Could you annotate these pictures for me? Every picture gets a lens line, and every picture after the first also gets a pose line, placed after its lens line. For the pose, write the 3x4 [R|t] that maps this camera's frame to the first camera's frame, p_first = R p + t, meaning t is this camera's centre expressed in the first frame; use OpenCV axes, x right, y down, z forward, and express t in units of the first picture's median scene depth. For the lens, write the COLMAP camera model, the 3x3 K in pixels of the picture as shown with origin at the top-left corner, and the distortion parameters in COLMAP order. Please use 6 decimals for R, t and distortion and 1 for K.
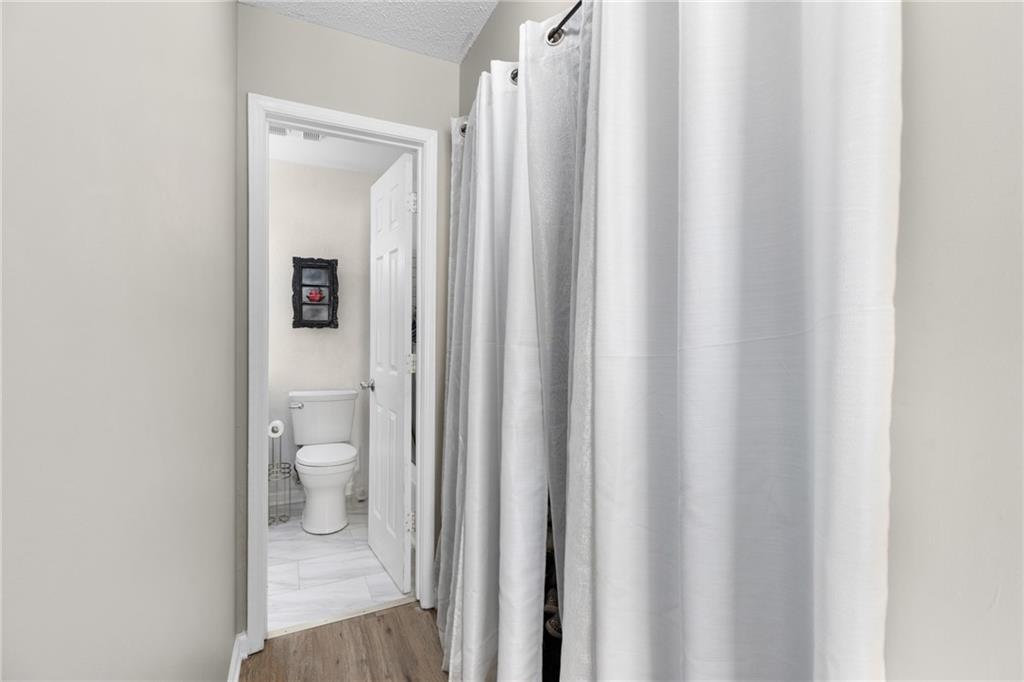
lens RADIAL K [[465.5, 0, 516.6], [0, 465.5, 339.9], [0, 0, 1]] dist [0.001127, -0.000157]
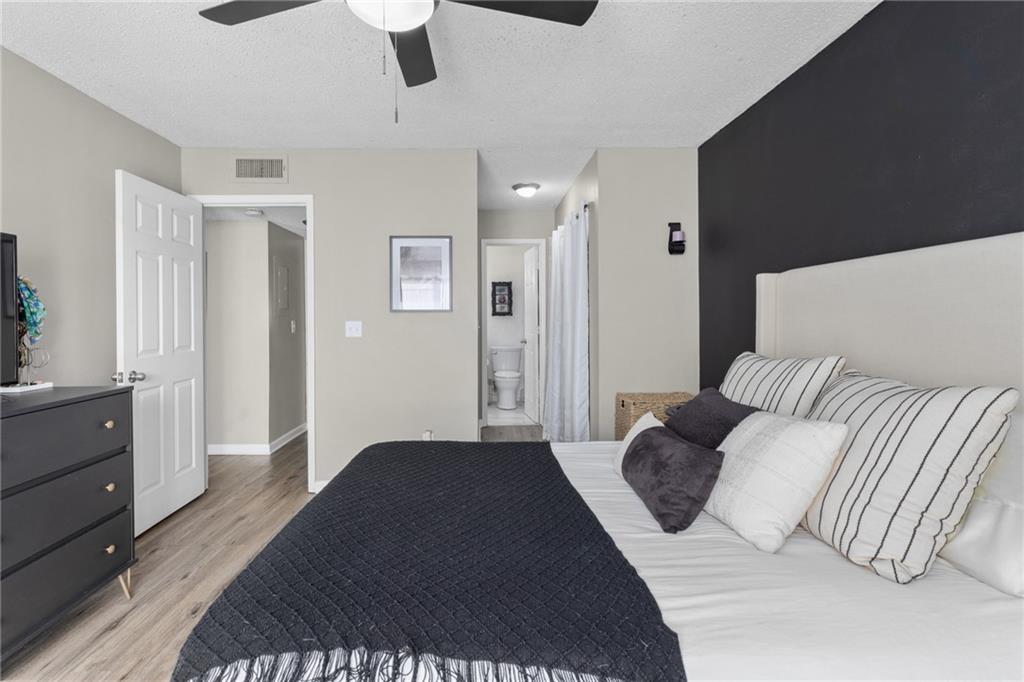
lens RADIAL K [[465.5, 0, 481.7], [0, 465.5, 318.7], [0, 0, 1]] dist [0.001127, -0.000157]
pose [[0.900457, -0.012262, -0.434772, 0.373040], [0.008313, 0.999905, -0.010983, 0.008480], [0.434865, 0.006276, 0.900474, -0.872025]]
